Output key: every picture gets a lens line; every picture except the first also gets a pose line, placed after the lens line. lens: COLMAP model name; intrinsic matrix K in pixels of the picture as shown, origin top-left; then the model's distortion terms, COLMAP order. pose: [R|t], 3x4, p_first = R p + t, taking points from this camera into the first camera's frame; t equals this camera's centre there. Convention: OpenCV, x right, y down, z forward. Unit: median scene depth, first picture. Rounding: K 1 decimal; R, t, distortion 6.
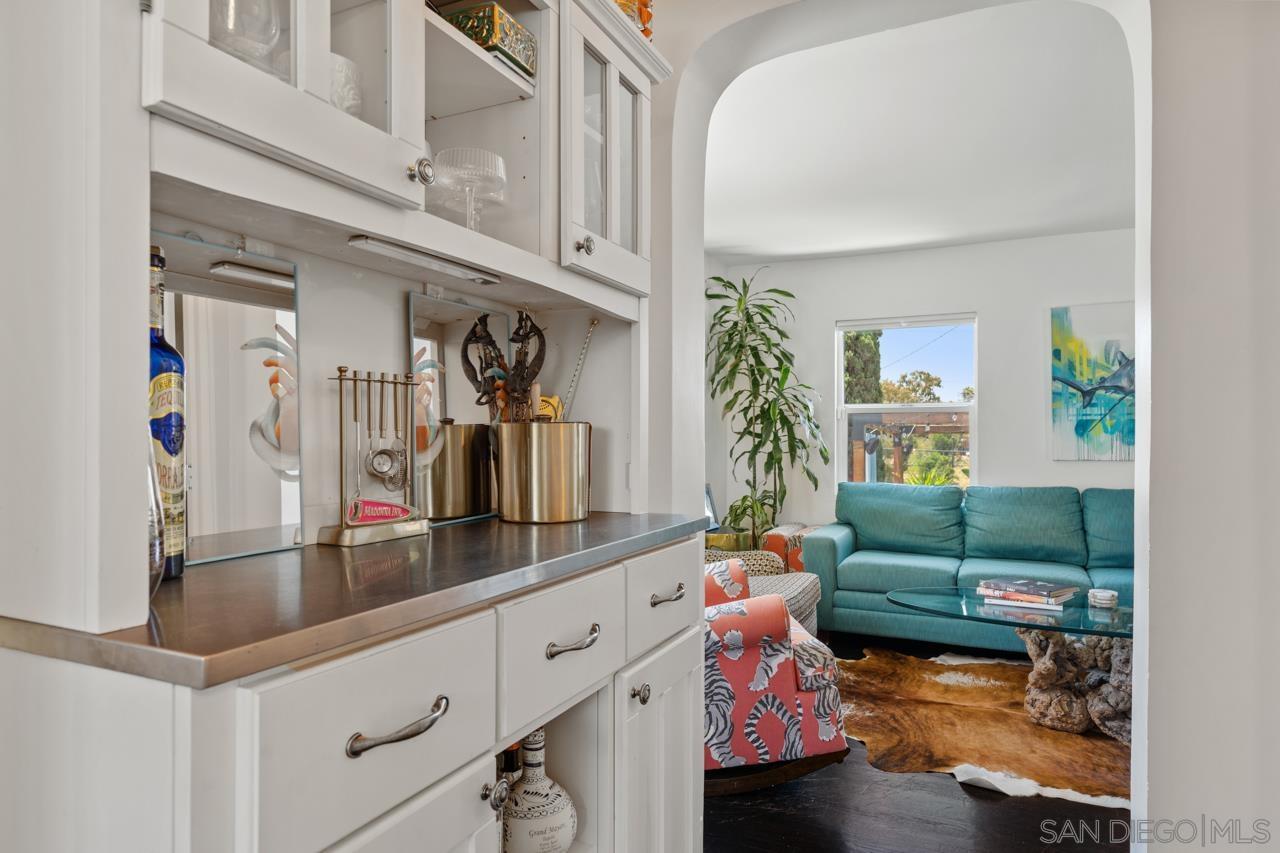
lens RADIAL K [[770.6, 0, 631.3], [0, 770.6, 429.9], [0, 0, 1]] dist [-0.001308, 0.001624]
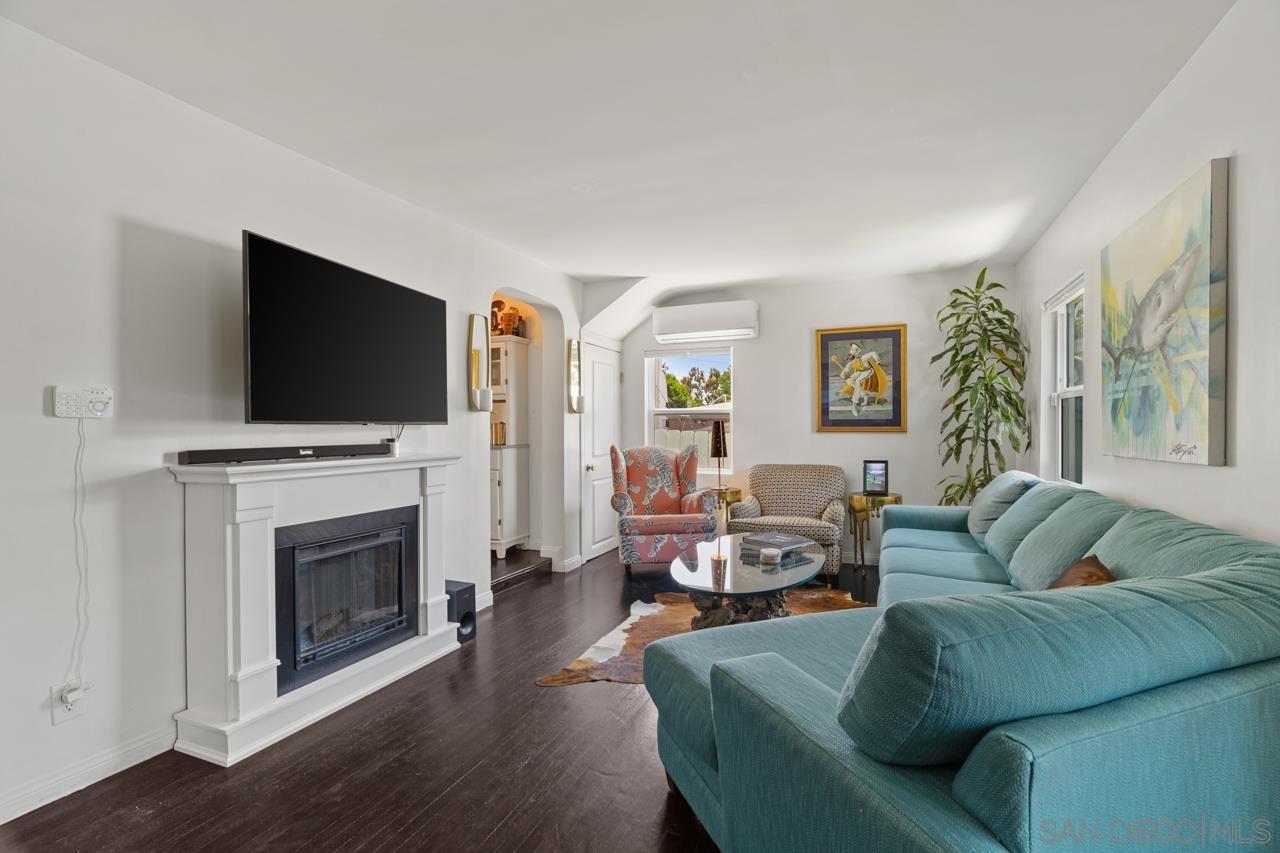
lens RADIAL K [[581.4, 0, 642.3], [0, 581.4, 428.5], [0, 0, 1]] dist [-0.010506, 0.003335]
pose [[0.065235, 0.001242, -0.997869, 1.104141], [0.012911, 0.999914, 0.002088, 0.007413], [0.997786, -0.013020, 0.065214, 0.534155]]
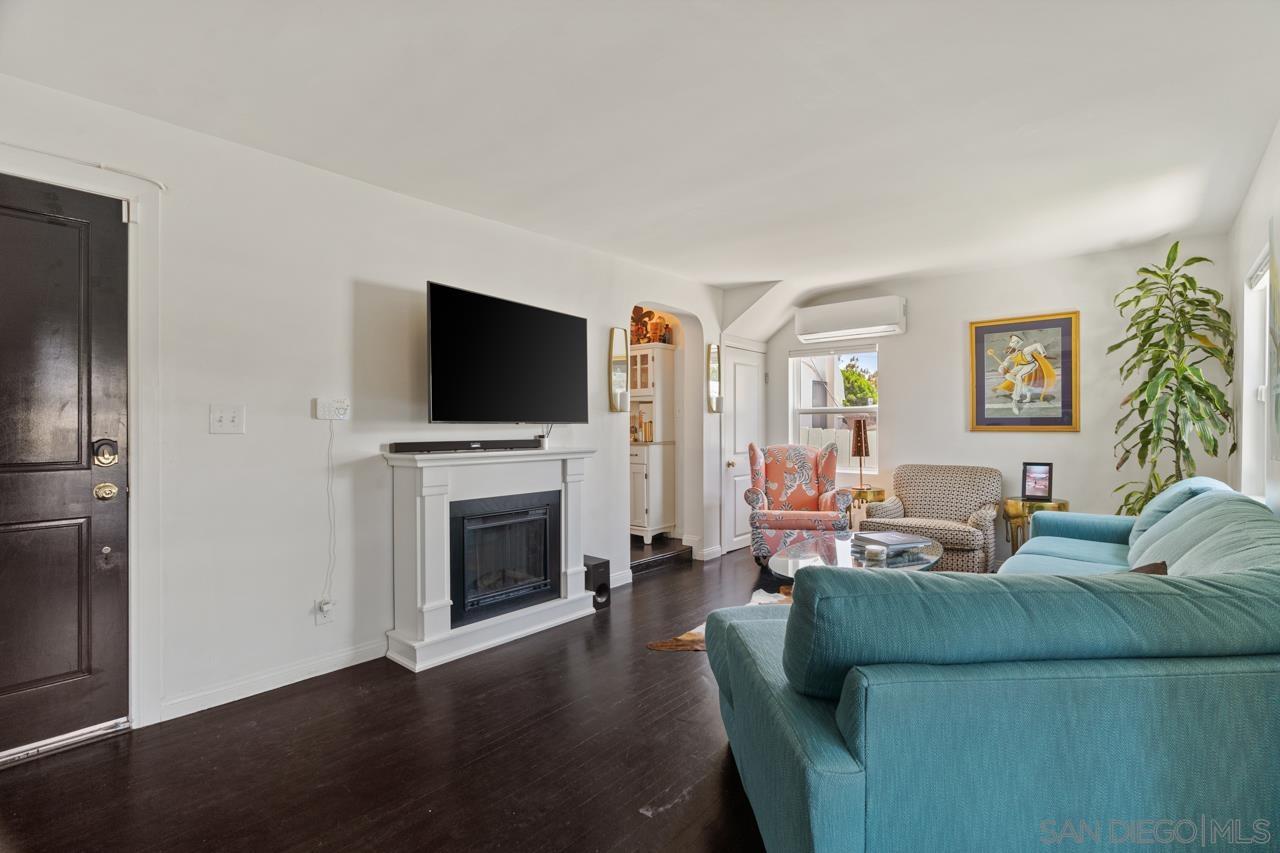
lens RADIAL K [[581.4, 0, 639.9], [0, 581.4, 427.9], [0, 0, 1]] dist [-0.010506, 0.003335]
pose [[-0.252986, 0.002922, -0.967465, 1.174422], [0.011367, 0.999935, 0.000048, 0.007953], [0.967403, -0.010985, -0.253003, 0.629714]]
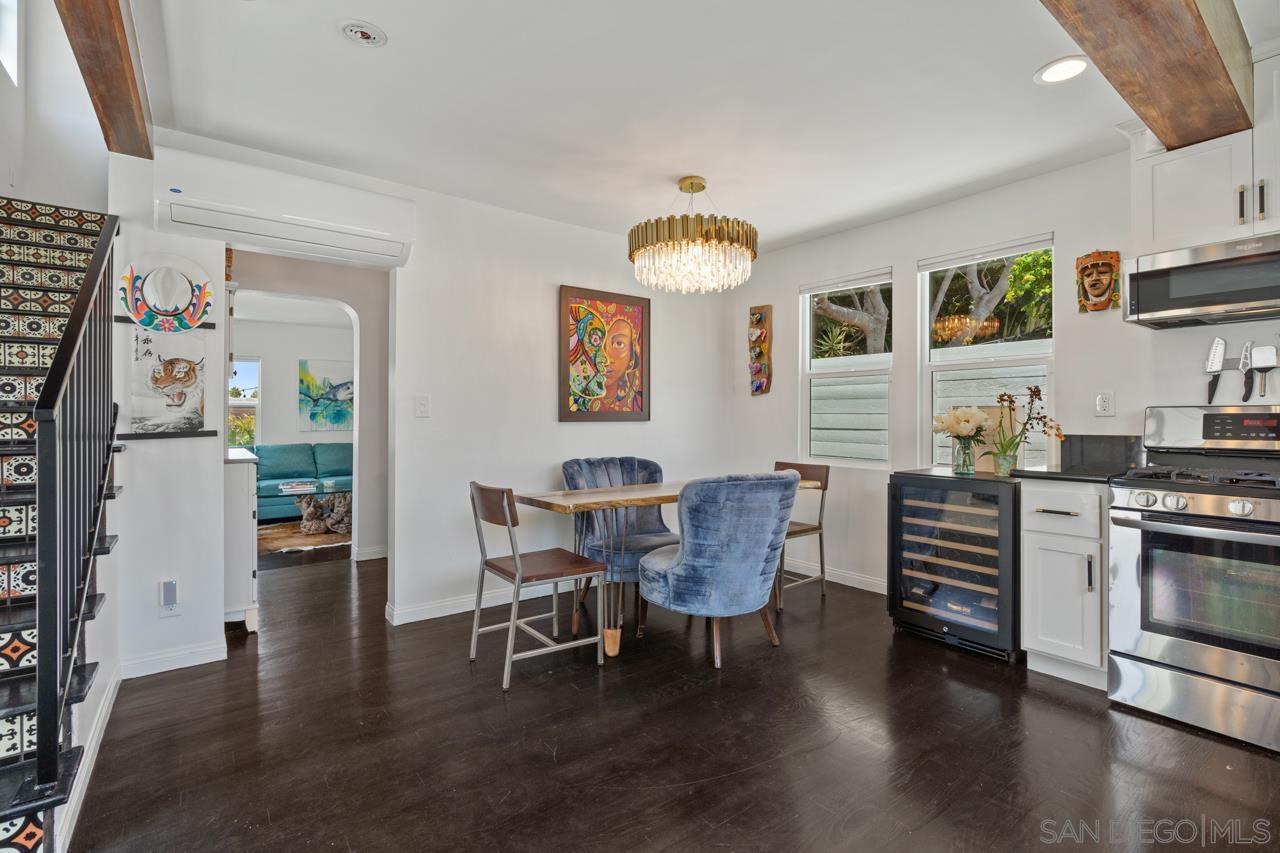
lens RADIAL K [[581.4, 0, 641.9], [0, 581.4, 414.6], [0, 0, 1]] dist [-0.010506, 0.003335]
pose [[0.449389, 0.000464, 0.893336, -0.470816], [-0.008617, 0.999956, 0.003816, -0.021589], [-0.893295, -0.009413, 0.449373, -0.580443]]
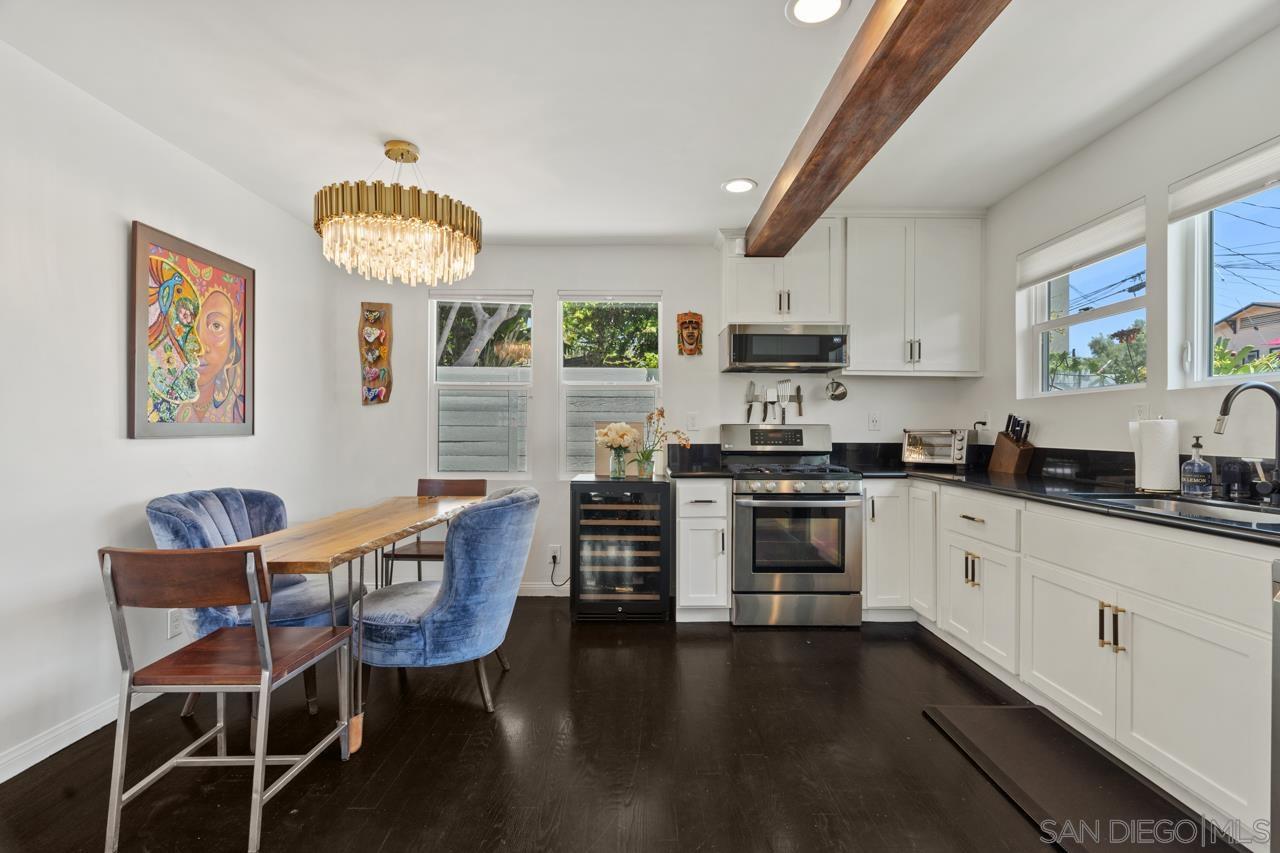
lens RADIAL K [[581.4, 0, 642.1], [0, 581.4, 429.0], [0, 0, 1]] dist [-0.010506, 0.003335]
pose [[-0.442005, -0.008451, 0.896973, -0.445534], [-0.015151, 0.999883, 0.001955, -0.024502], [-0.896885, -0.012726, -0.442081, -0.279318]]
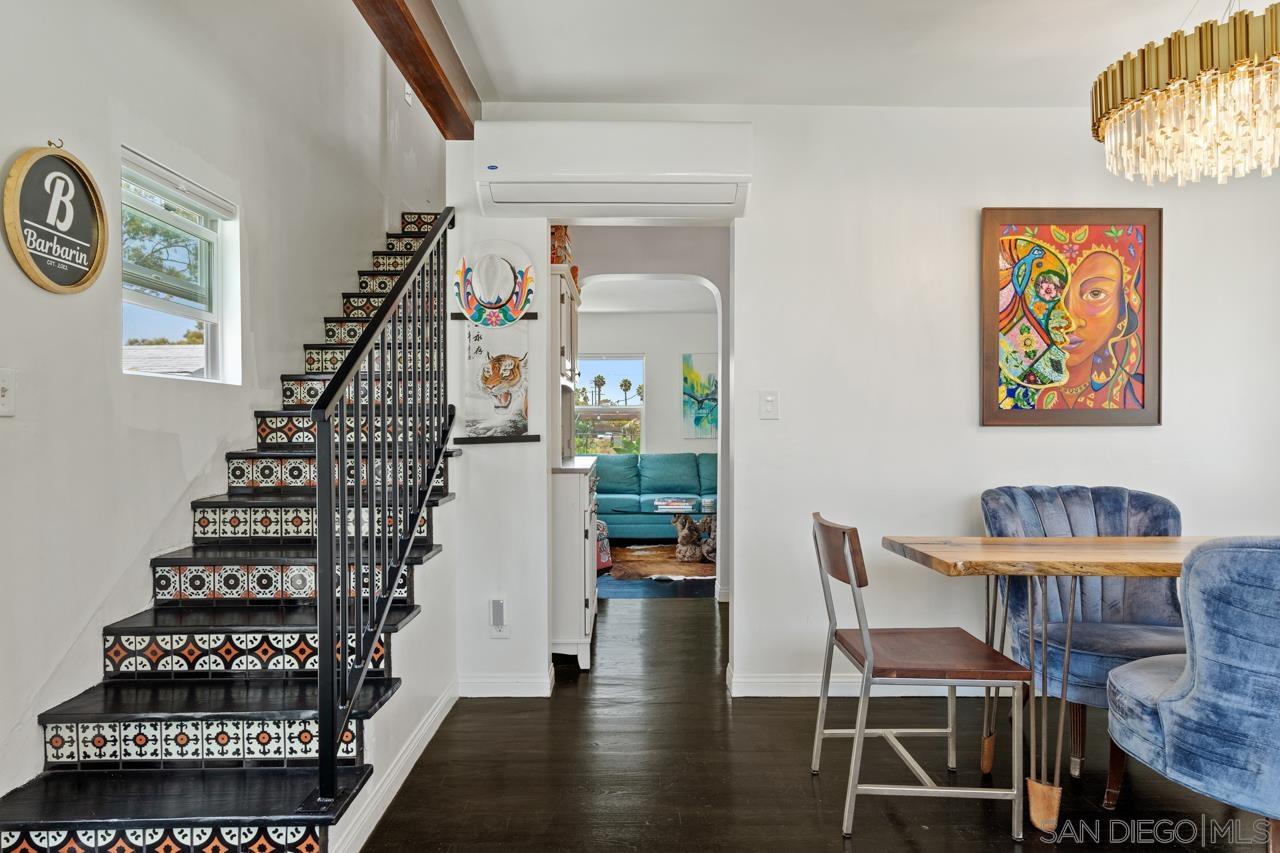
lens RADIAL K [[770.6, 0, 640.6], [0, 770.6, 430.4], [0, 0, 1]] dist [-0.001308, 0.001624]
pose [[0.892878, -0.009297, 0.450202, -0.366321], [-0.000034, 0.999785, 0.020713, -0.017830], [-0.450298, -0.018510, 0.892686, -0.583751]]
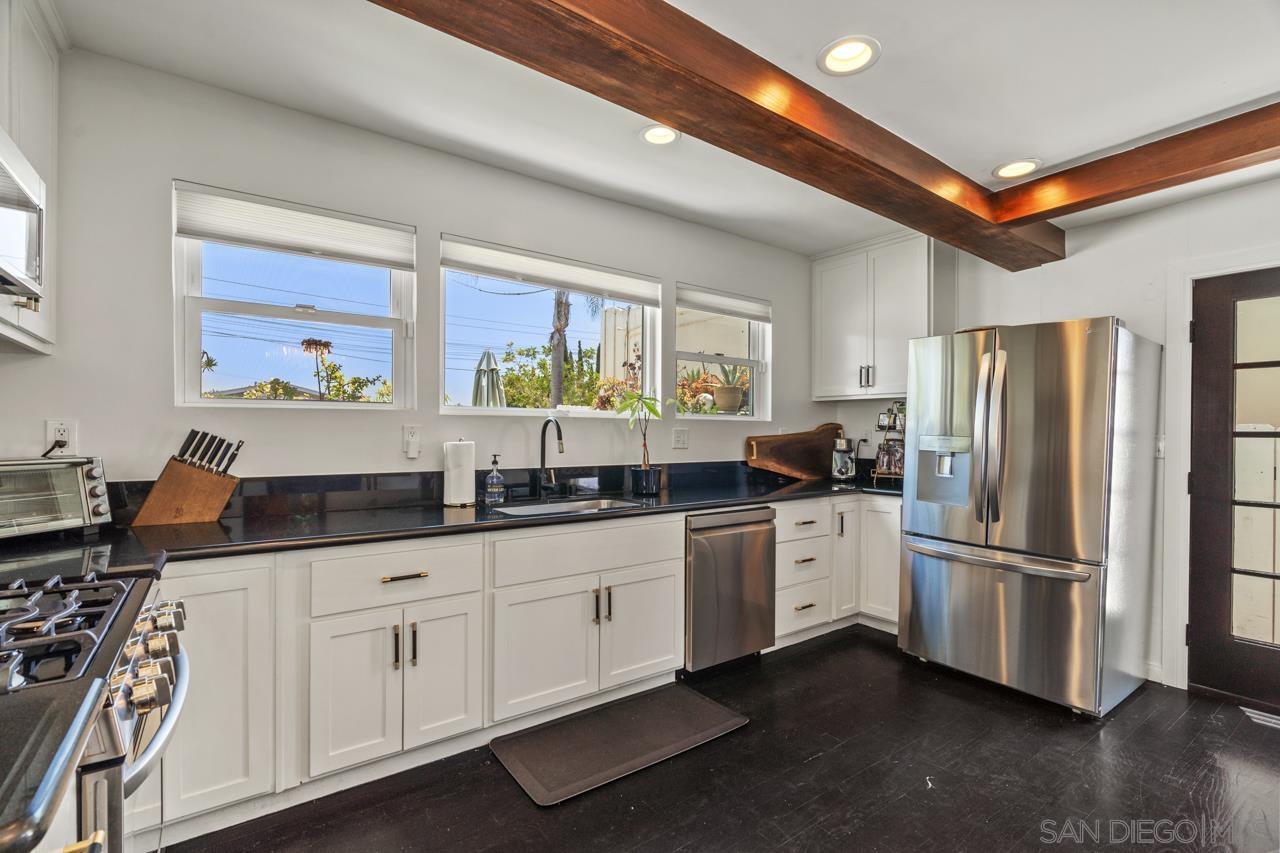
lens RADIAL K [[581.4, 0, 642.0], [0, 581.4, 427.7], [0, 0, 1]] dist [-0.010506, 0.003335]
pose [[-0.462960, -0.015914, -0.886237, 0.263281], [0.000399, 0.999835, -0.018162, -0.042253], [0.886379, -0.008761, -0.462877, -0.488316]]
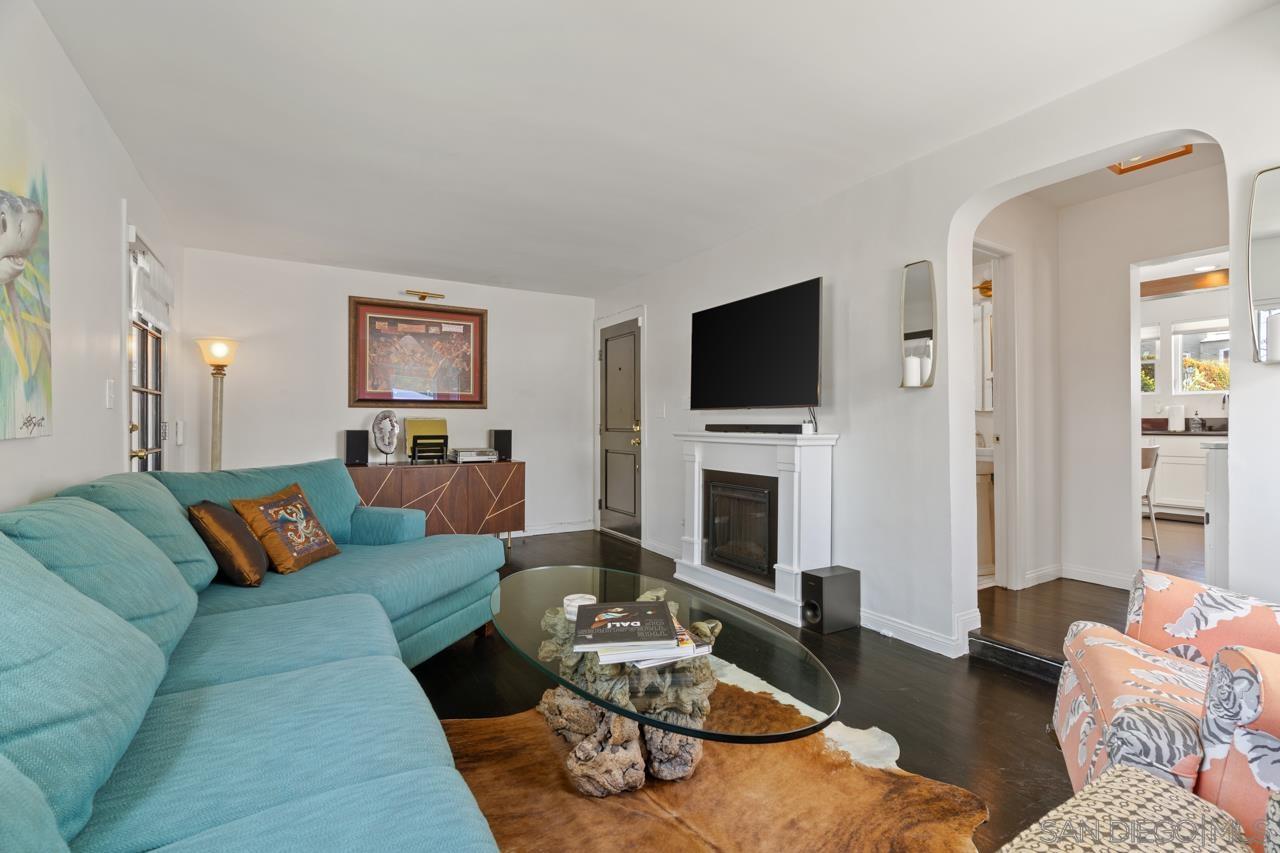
lens RADIAL K [[581.4, 0, 638.7], [0, 581.4, 423.9], [0, 0, 1]] dist [-0.010506, 0.003335]
pose [[-0.842606, -0.003687, 0.538517, 0.183761], [-0.008584, 0.999941, -0.006586, 0.028809], [-0.538462, -0.010172, -0.842589, 1.054522]]
